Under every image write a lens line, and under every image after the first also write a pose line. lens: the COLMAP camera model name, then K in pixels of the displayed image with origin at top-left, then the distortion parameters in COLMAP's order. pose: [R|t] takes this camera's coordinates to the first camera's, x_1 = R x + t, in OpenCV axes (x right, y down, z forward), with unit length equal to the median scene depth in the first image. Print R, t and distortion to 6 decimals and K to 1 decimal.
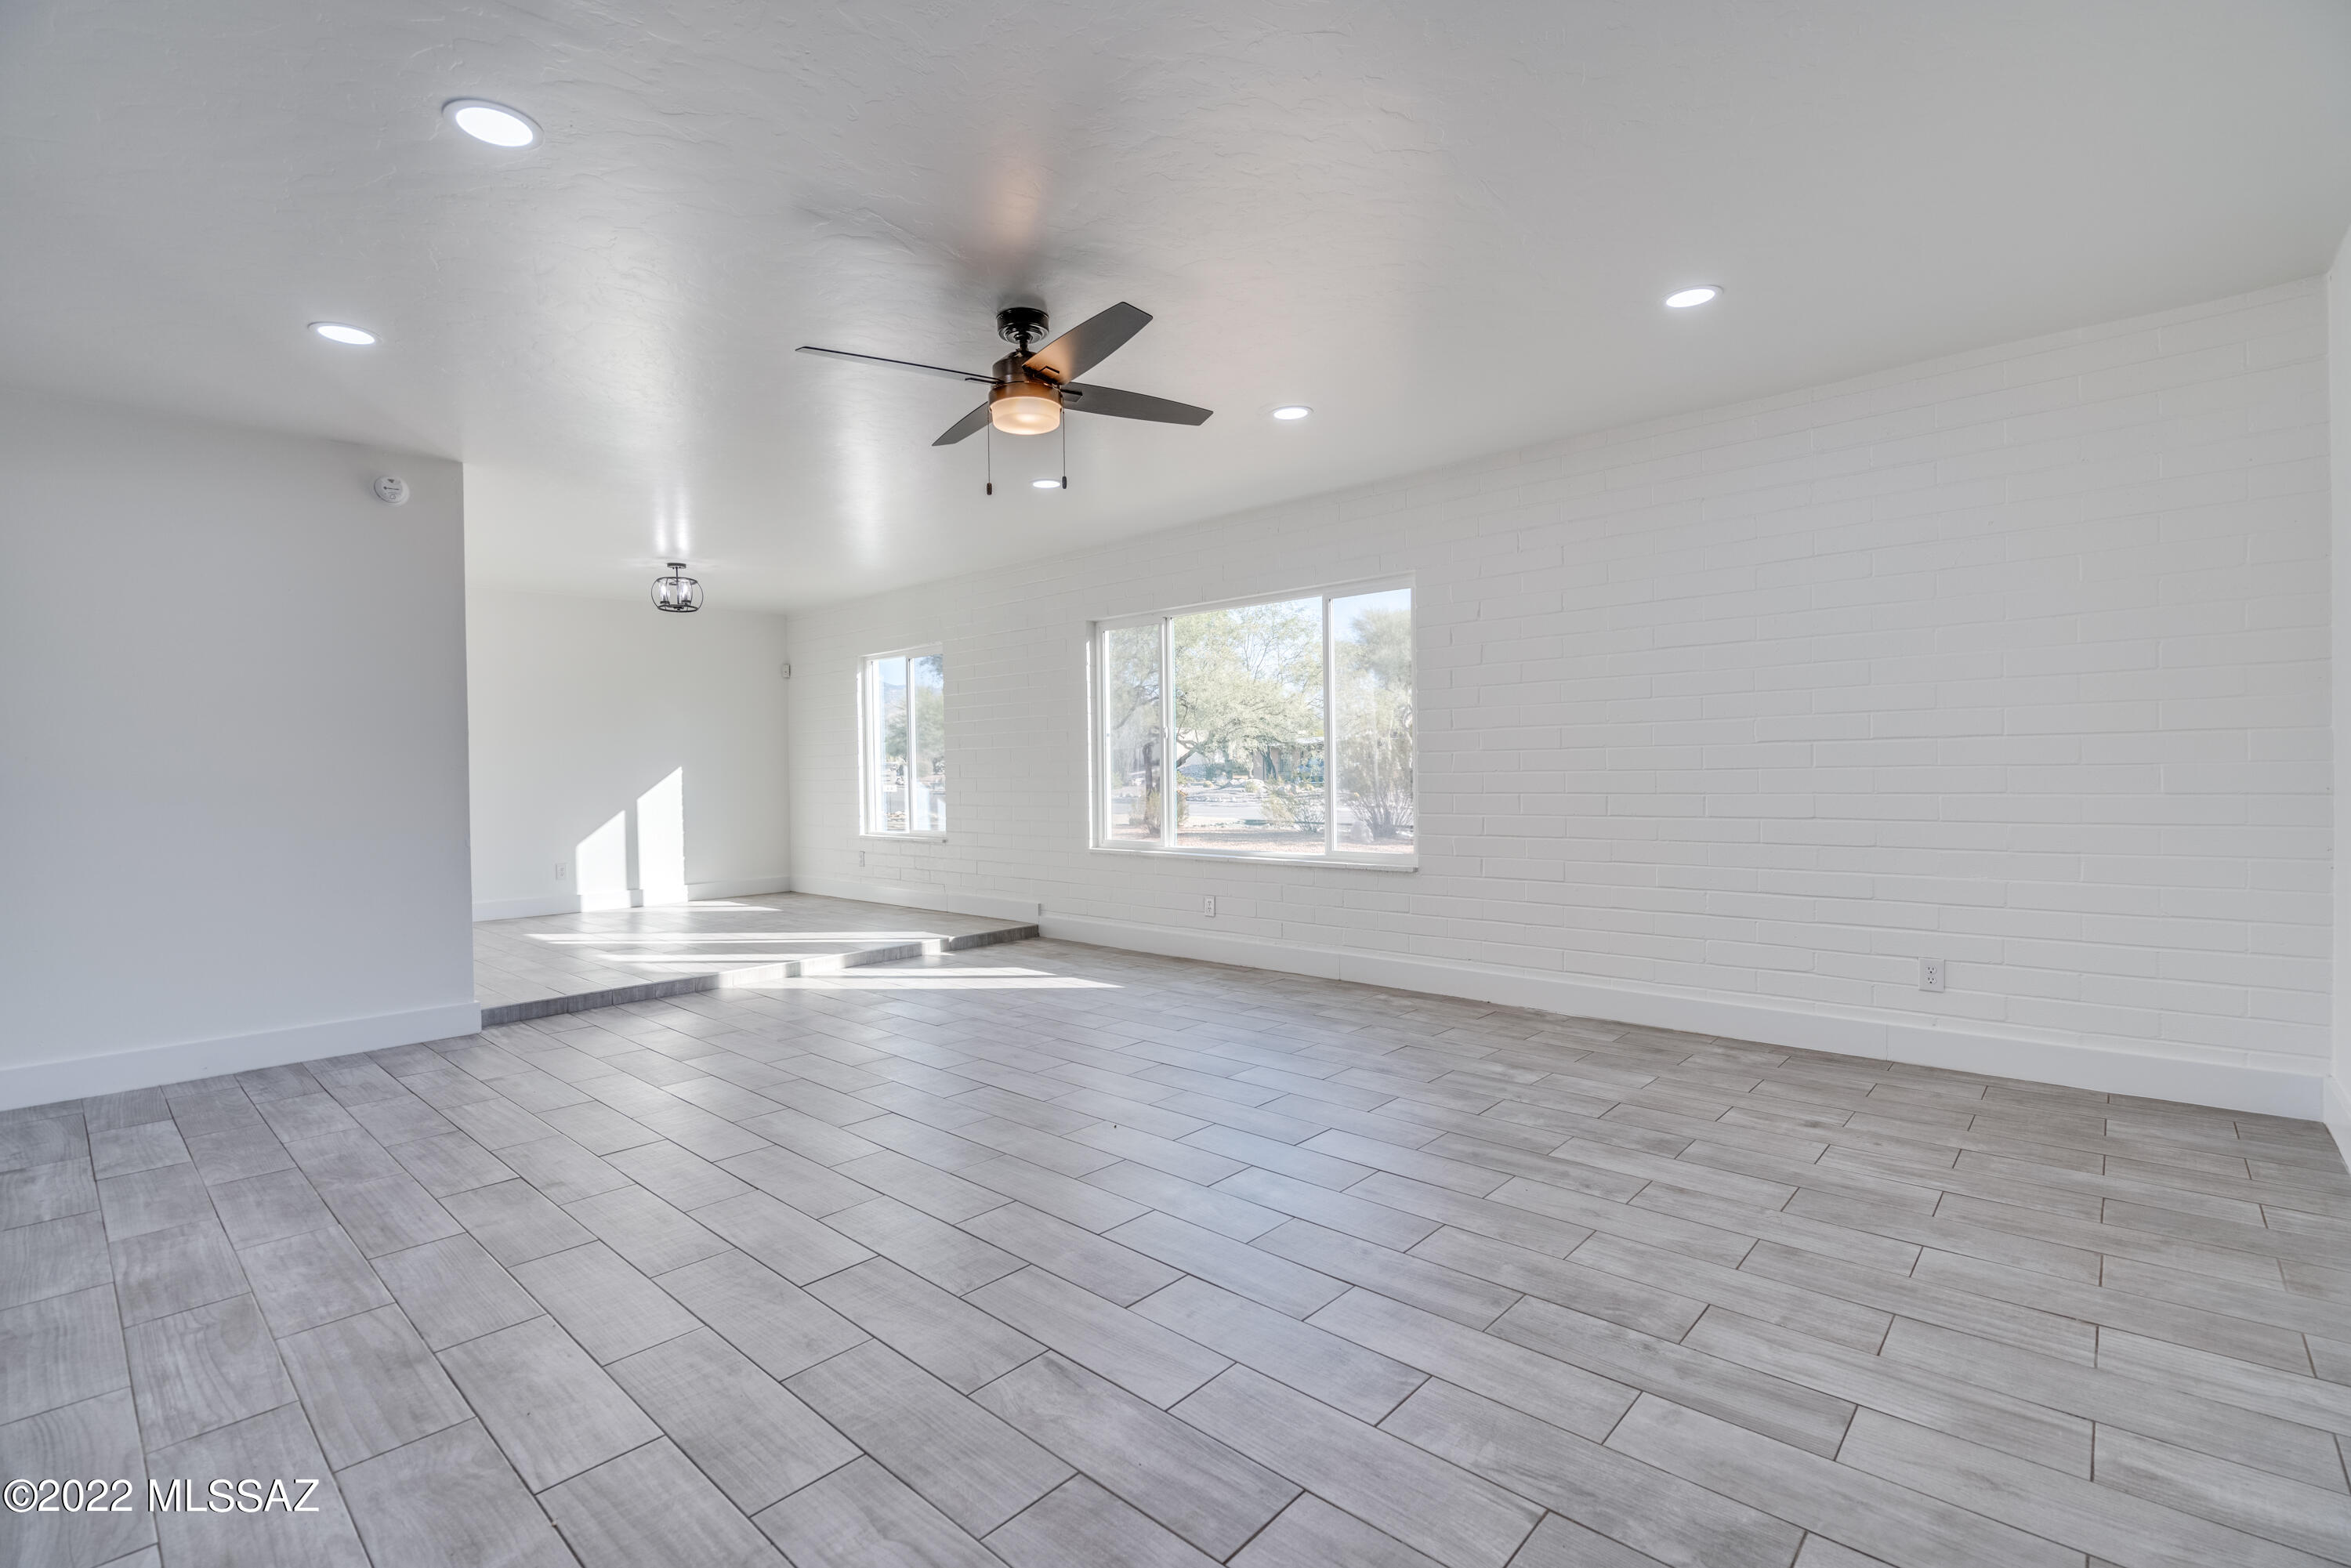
lens RADIAL K [[1048.6, 0, 1172.1], [0, 1048.6, 782.3], [0, 0, 1]] dist [-0.007518, 0.002444]
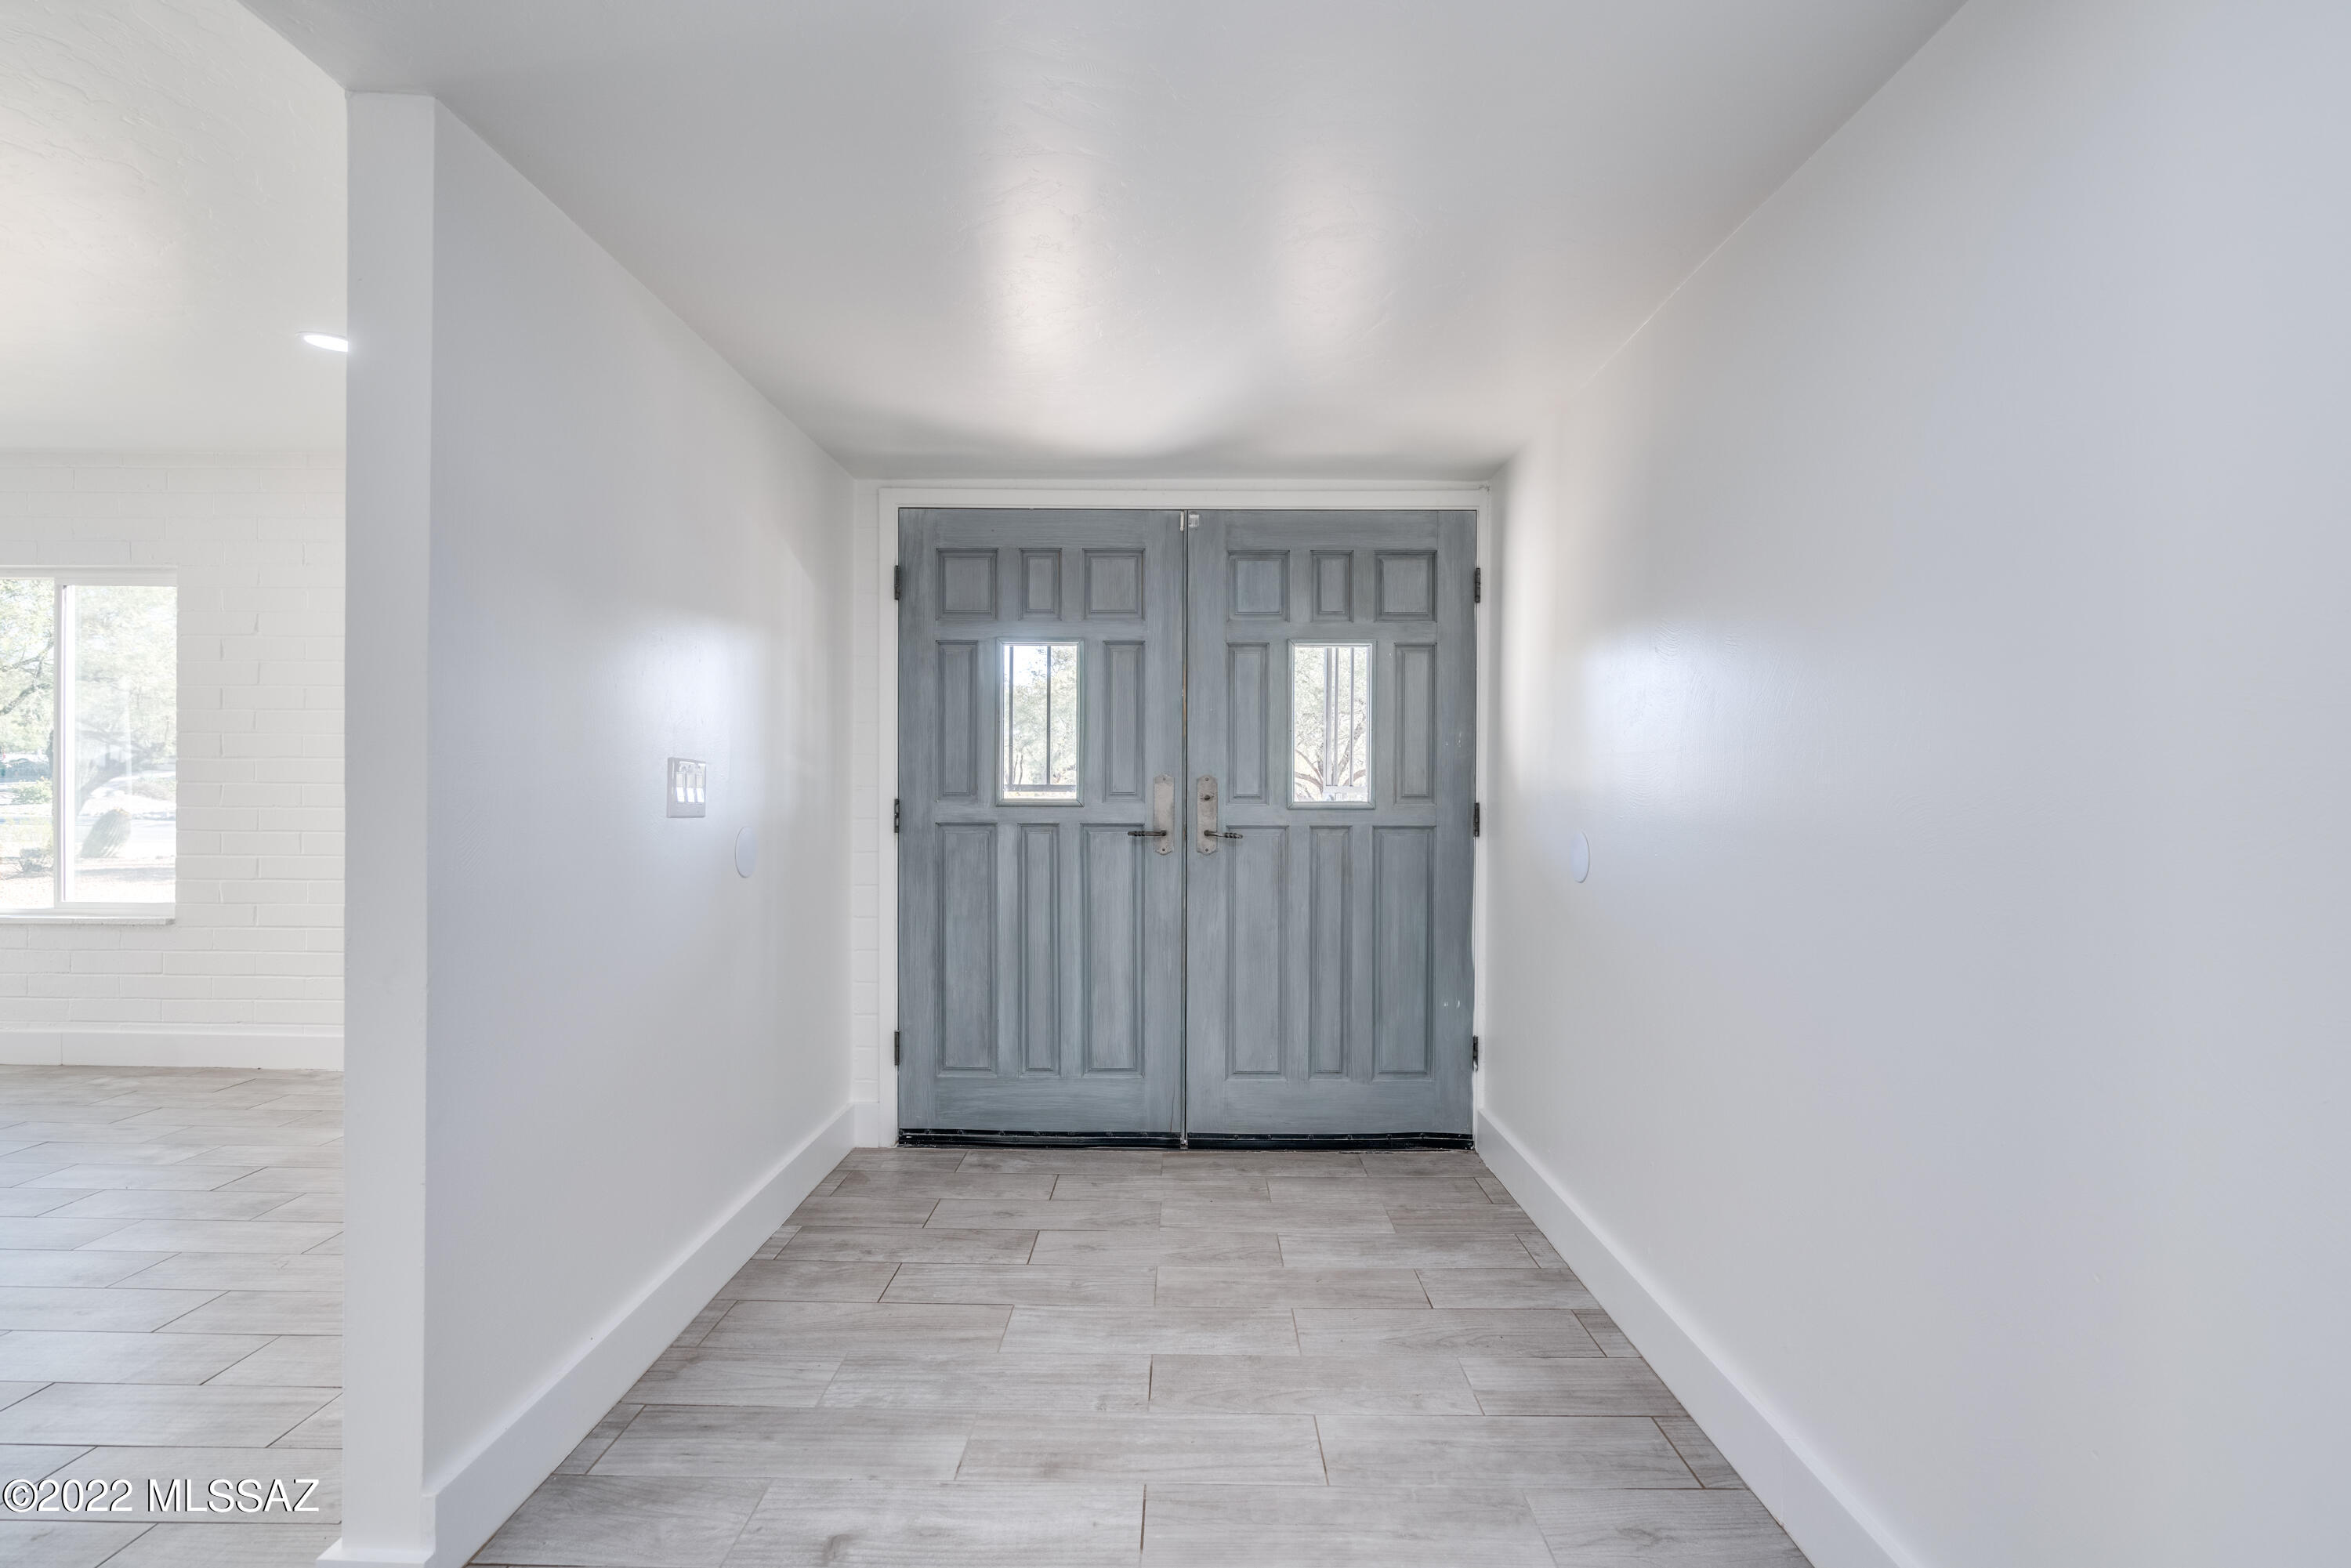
lens RADIAL K [[1088.8, 0, 1177.0], [0, 1088.8, 786.4], [0, 0, 1]] dist [-0.010053, 0.003520]
pose [[0.745982, 0.019154, 0.665691, 0.233256], [-0.012261, 0.999812, -0.015028, -0.020145], [-0.665853, 0.003049, 0.746076, -0.170108]]
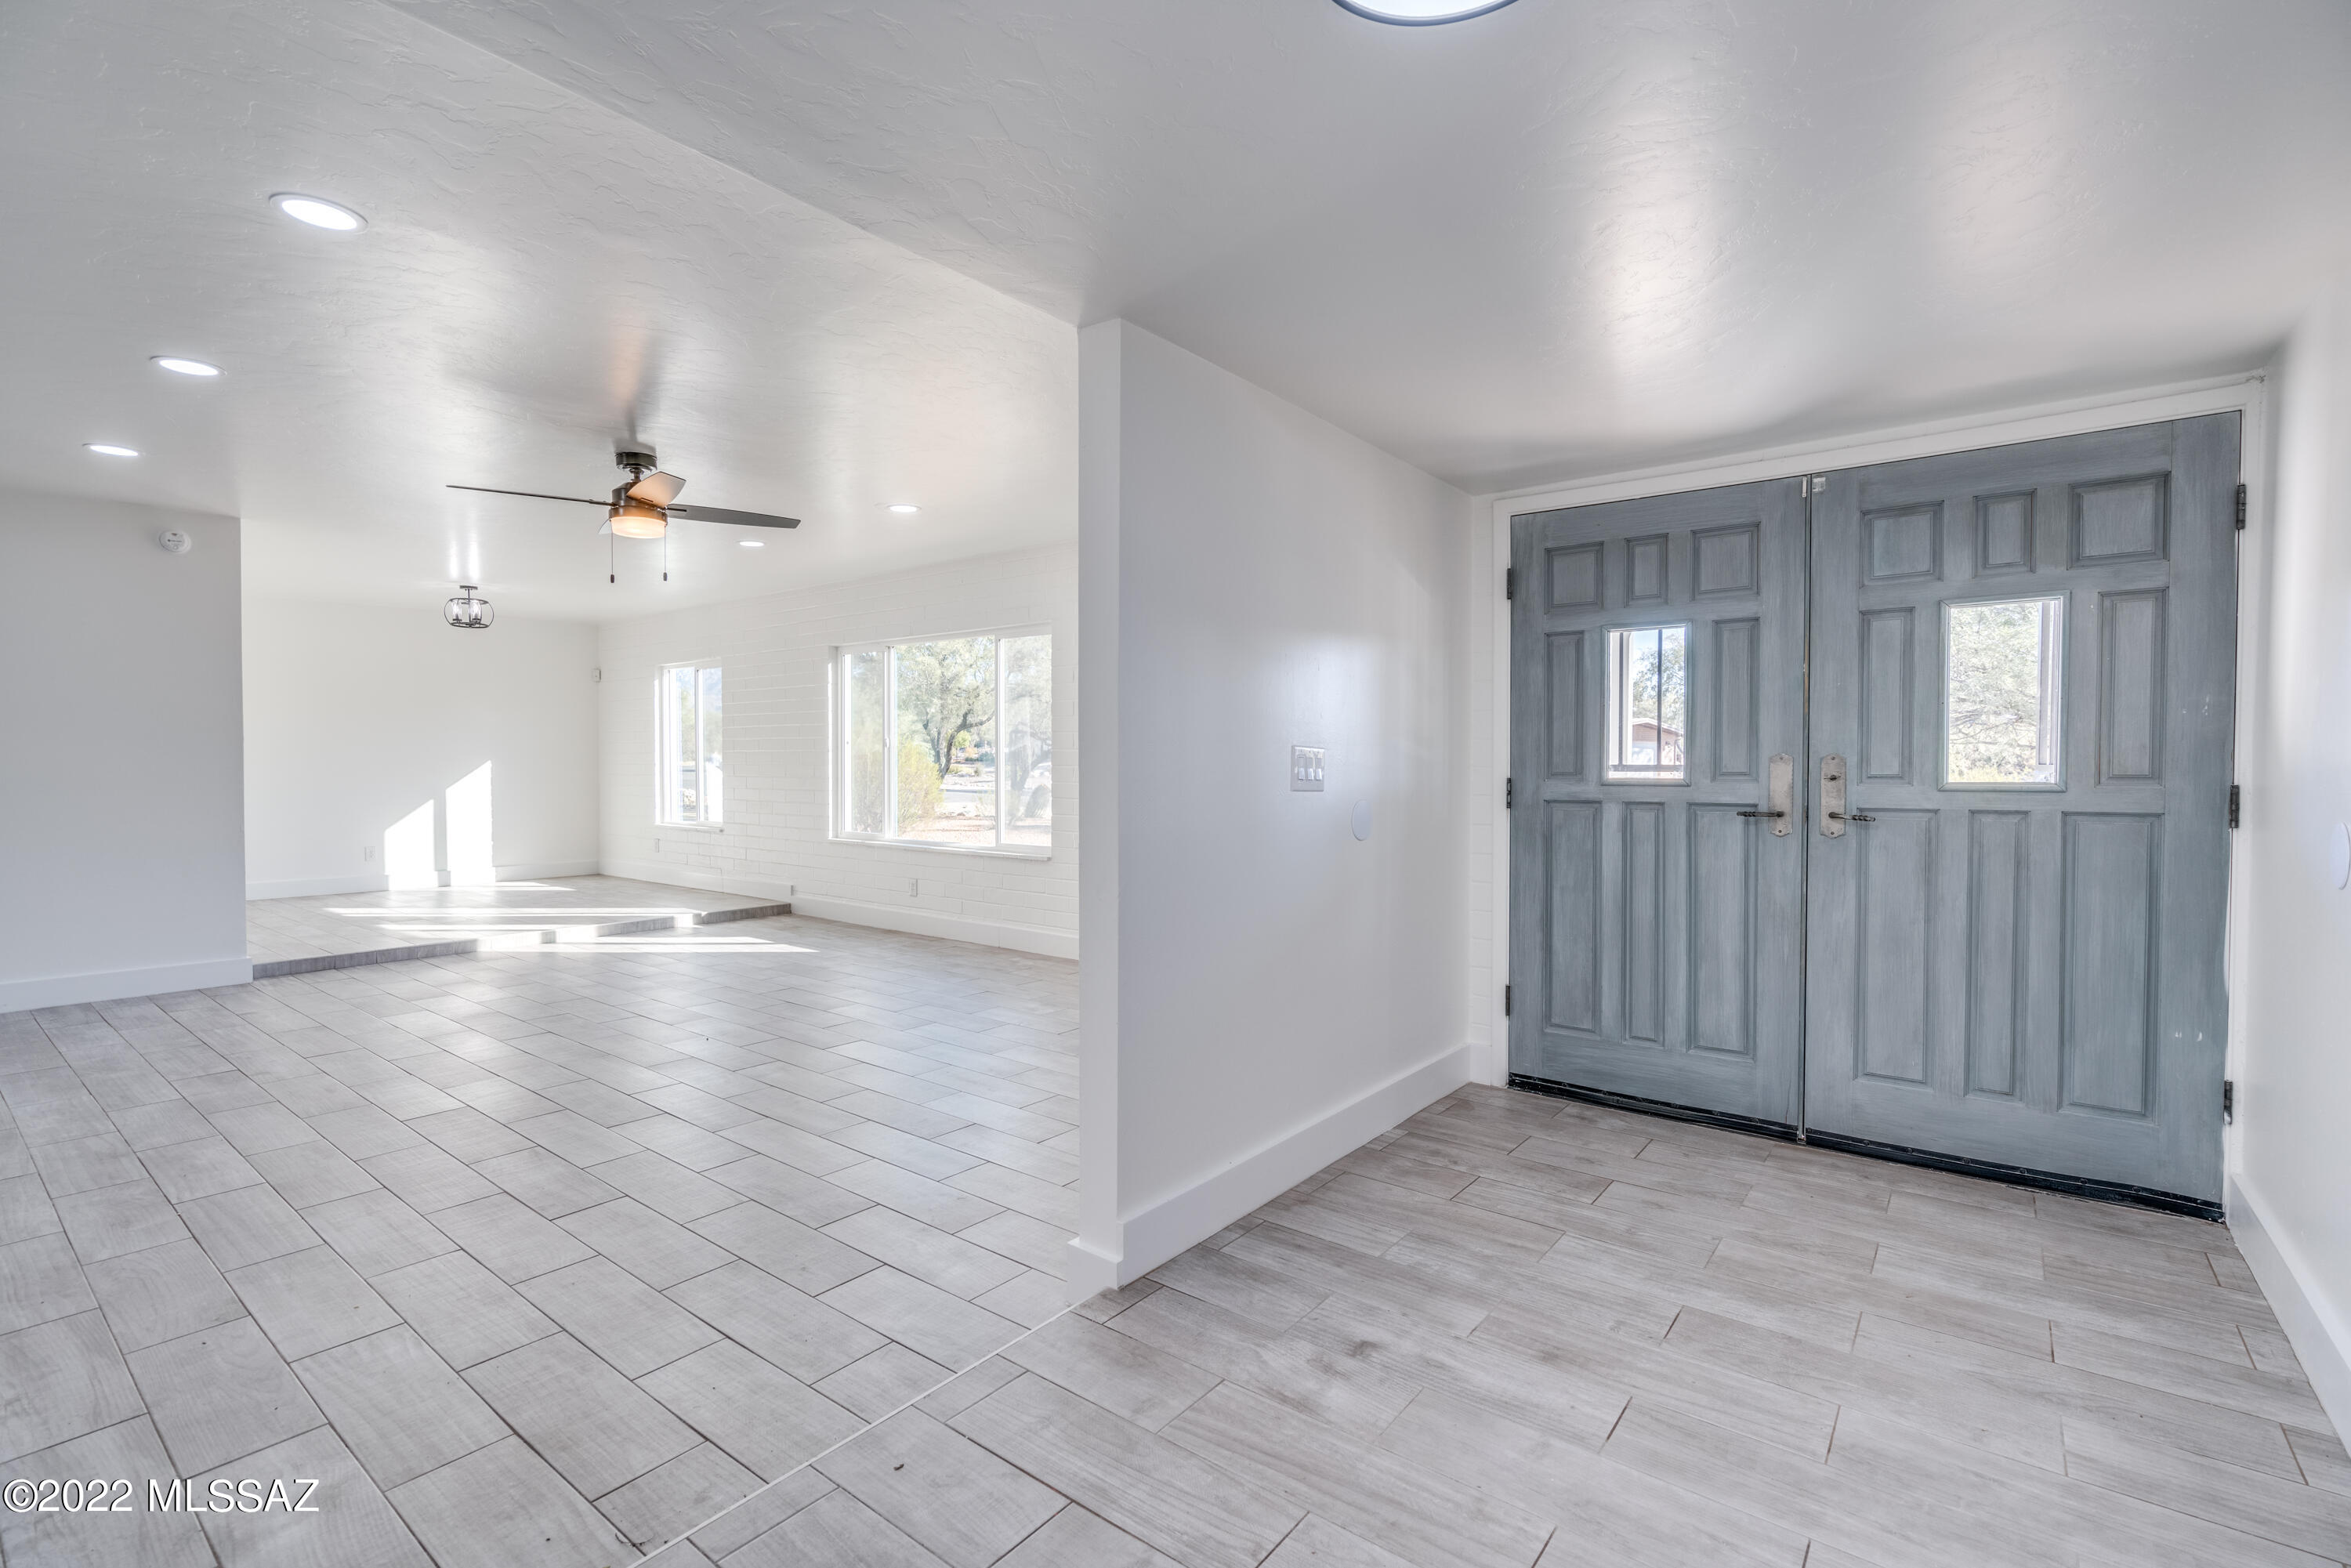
lens RADIAL K [[1048.6, 0, 1178.9], [0, 1048.6, 784.0], [0, 0, 1]] dist [-0.007518, 0.002444]
pose [[0.996924, 0.015441, 0.076839, 0.265796], [-0.016243, 0.999820, 0.009814, -0.019793], [-0.076674, -0.011032, 0.996995, -0.248764]]
